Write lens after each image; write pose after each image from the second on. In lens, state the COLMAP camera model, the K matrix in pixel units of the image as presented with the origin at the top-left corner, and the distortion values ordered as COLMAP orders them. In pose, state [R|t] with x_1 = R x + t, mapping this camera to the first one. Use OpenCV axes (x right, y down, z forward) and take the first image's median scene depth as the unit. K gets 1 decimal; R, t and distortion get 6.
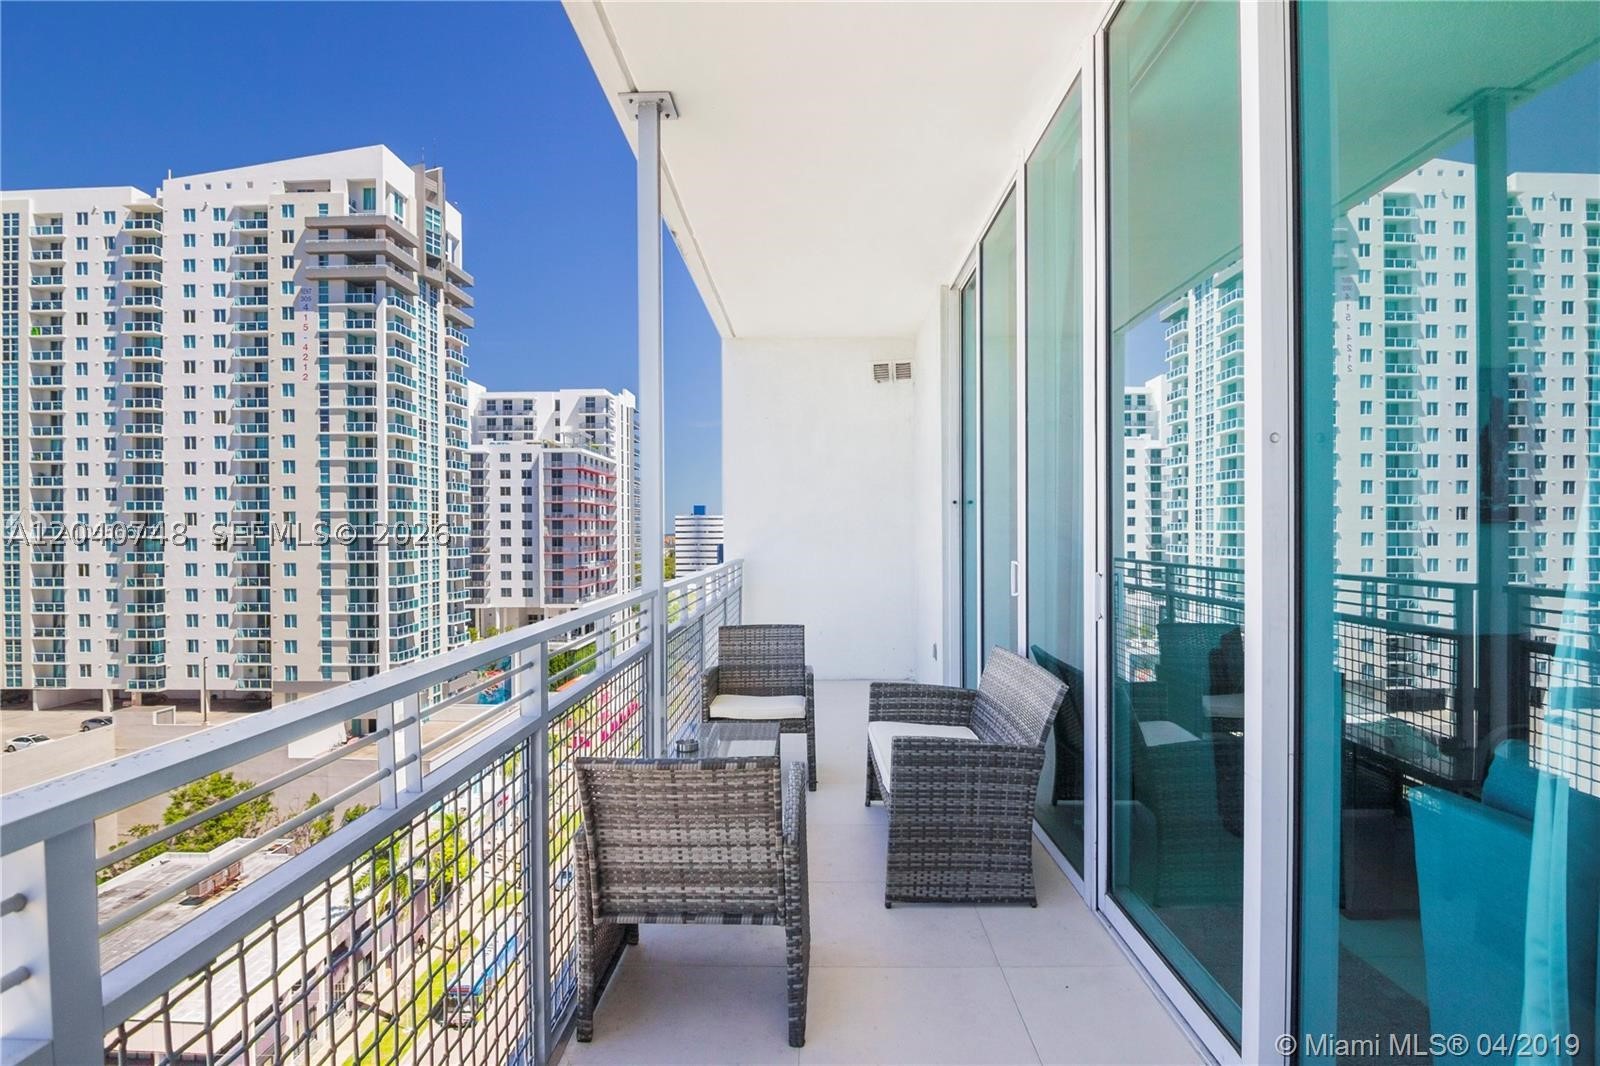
lens RADIAL K [[820.6, 0, 800.0], [0, 820.6, 533.0], [0, 0, 1]] dist [0.000074, 0.000006]
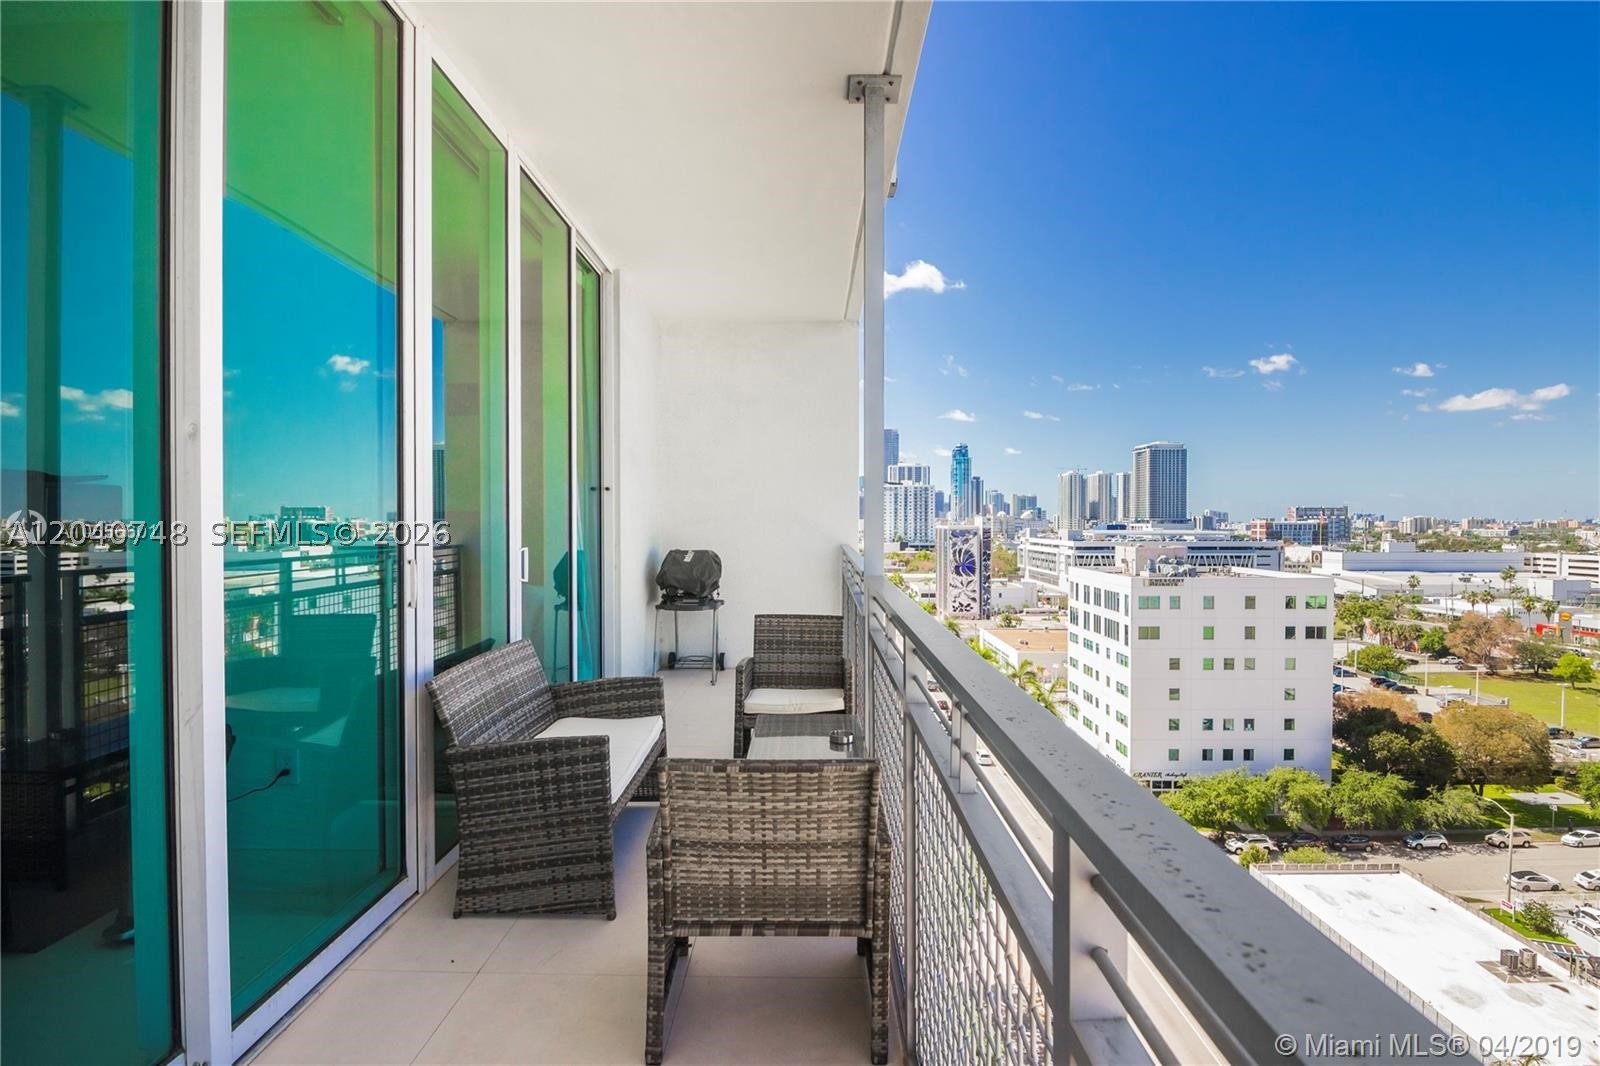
lens RADIAL K [[820.6, 0, 800.0], [0, 820.6, 533.0], [0, 0, 1]] dist [0.000074, 0.000006]
pose [[-0.999993, 0.002357, -0.002971, -0.058867], [0.002324, 0.999935, 0.011195, 0.004670], [0.002998, 0.011188, -0.999933, 2.329615]]
